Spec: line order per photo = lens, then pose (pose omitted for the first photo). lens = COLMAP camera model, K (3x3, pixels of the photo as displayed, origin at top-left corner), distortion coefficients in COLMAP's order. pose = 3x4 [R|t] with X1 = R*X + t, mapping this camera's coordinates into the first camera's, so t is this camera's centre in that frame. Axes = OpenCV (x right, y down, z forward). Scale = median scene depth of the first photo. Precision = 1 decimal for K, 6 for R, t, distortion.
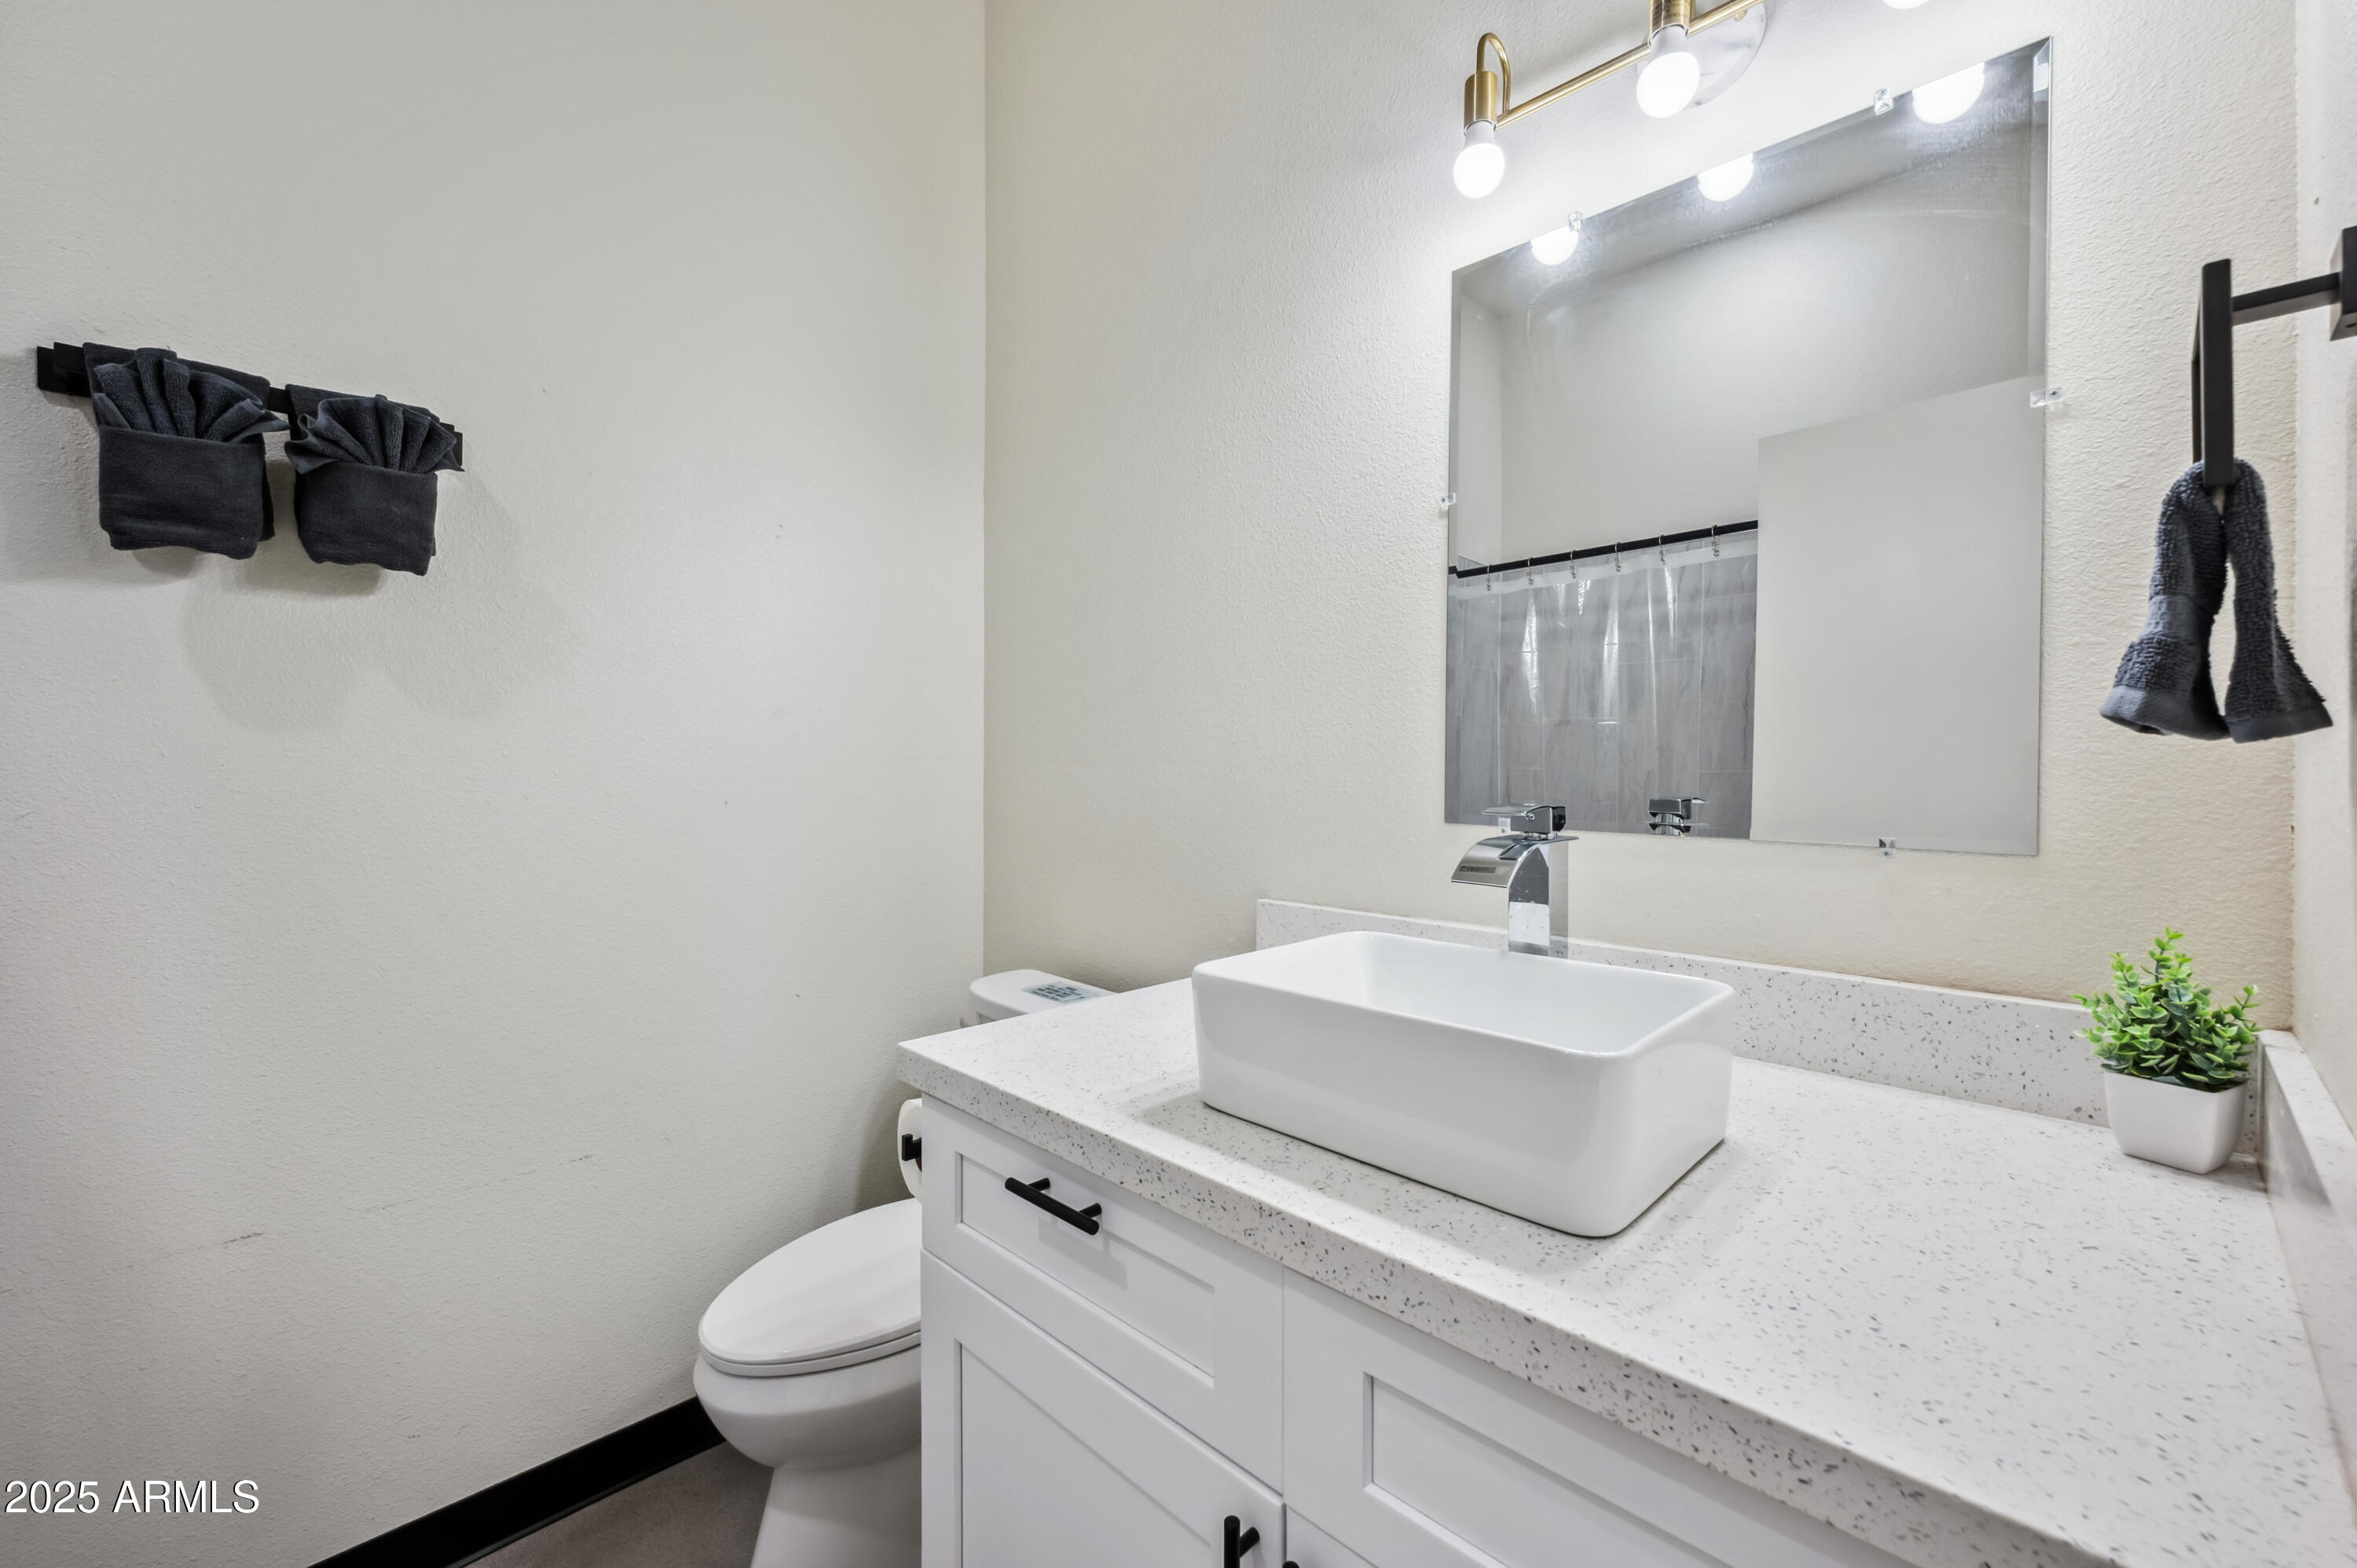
lens RADIAL K [[948.4, 0, 1185.5], [0, 948.4, 780.3], [0, 0, 1]] dist [0.001968, 0.000190]
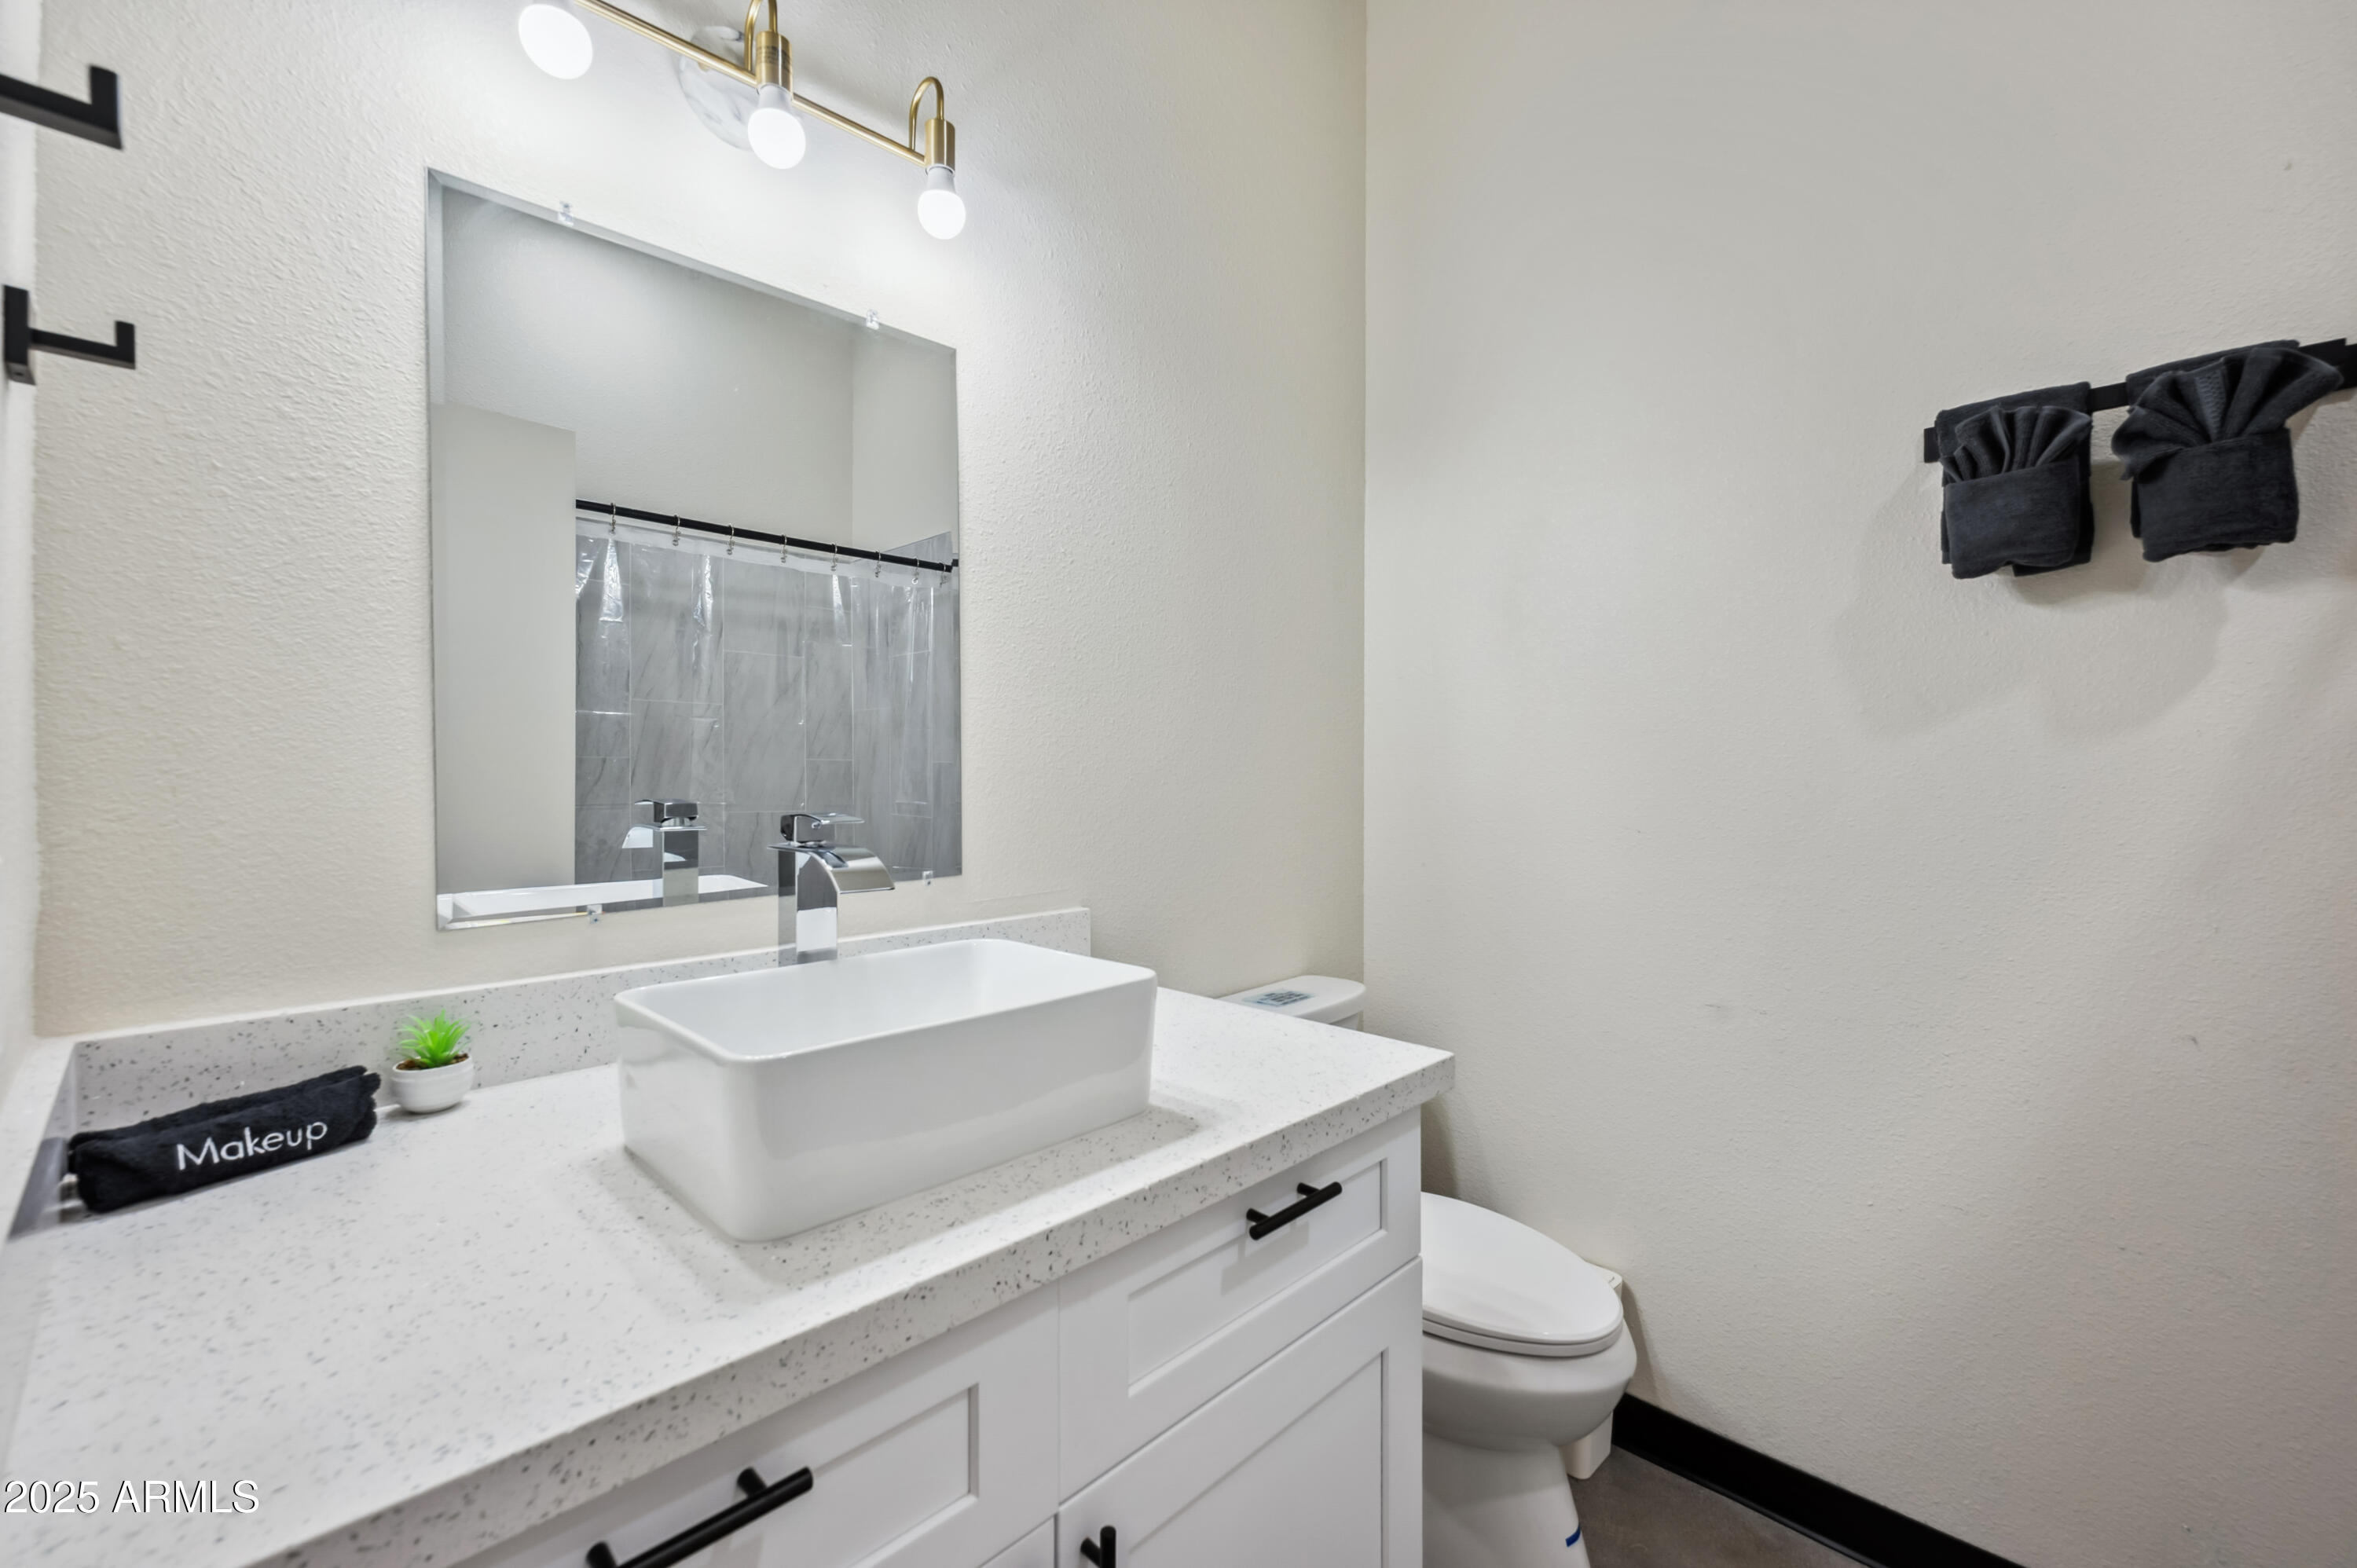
lens RADIAL K [[948.4, 0, 1185.4], [0, 948.4, 776.5], [0, 0, 1]] dist [0.001968, 0.000190]
pose [[-0.039174, 0.000310, 0.999232, -0.742855], [0.003166, 0.999995, -0.000186, -0.010007], [-0.999227, 0.003157, -0.039174, 0.747072]]
